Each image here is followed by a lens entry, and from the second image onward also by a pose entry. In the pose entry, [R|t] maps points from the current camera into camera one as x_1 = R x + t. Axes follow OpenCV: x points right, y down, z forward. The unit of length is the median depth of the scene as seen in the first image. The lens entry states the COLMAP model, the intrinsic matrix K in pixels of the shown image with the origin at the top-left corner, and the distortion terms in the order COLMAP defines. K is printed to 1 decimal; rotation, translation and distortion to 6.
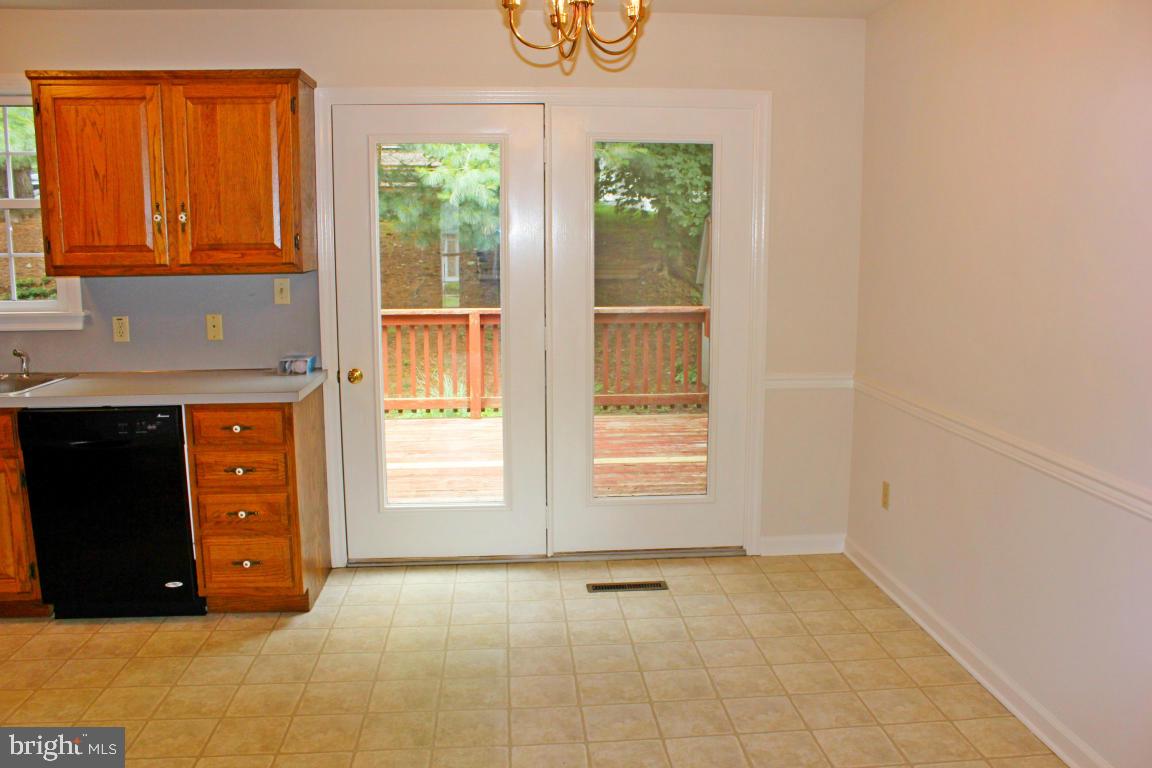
lens RADIAL K [[956.8, 0, 593.0], [0, 956.8, 382.4], [0, 0, 1]] dist [-0.152844, 0.107709]
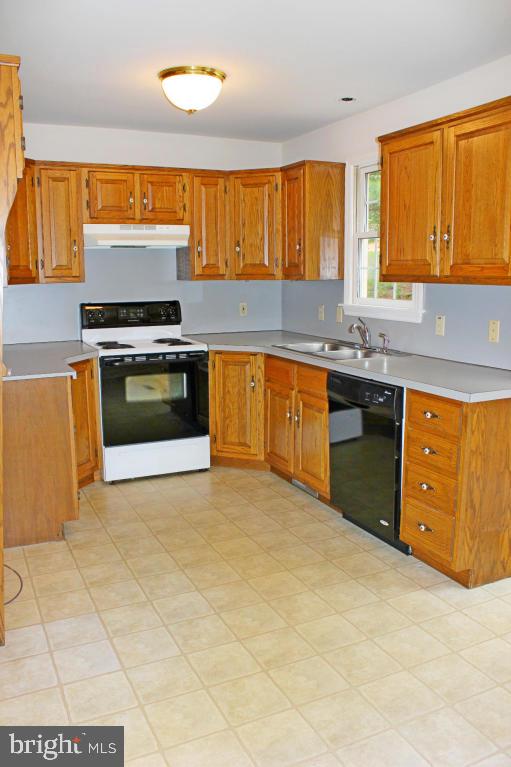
lens RADIAL K [[637.1, 0, 255.3], [0, 637.1, 393.0], [0, 0, 1]] dist [-0.152844, 0.107709]
pose [[0.347098, 0.174569, -0.921438, 0.257566], [-0.138264, 0.981312, 0.133829, -0.051275], [0.927581, 0.080950, 0.364748, 0.483636]]
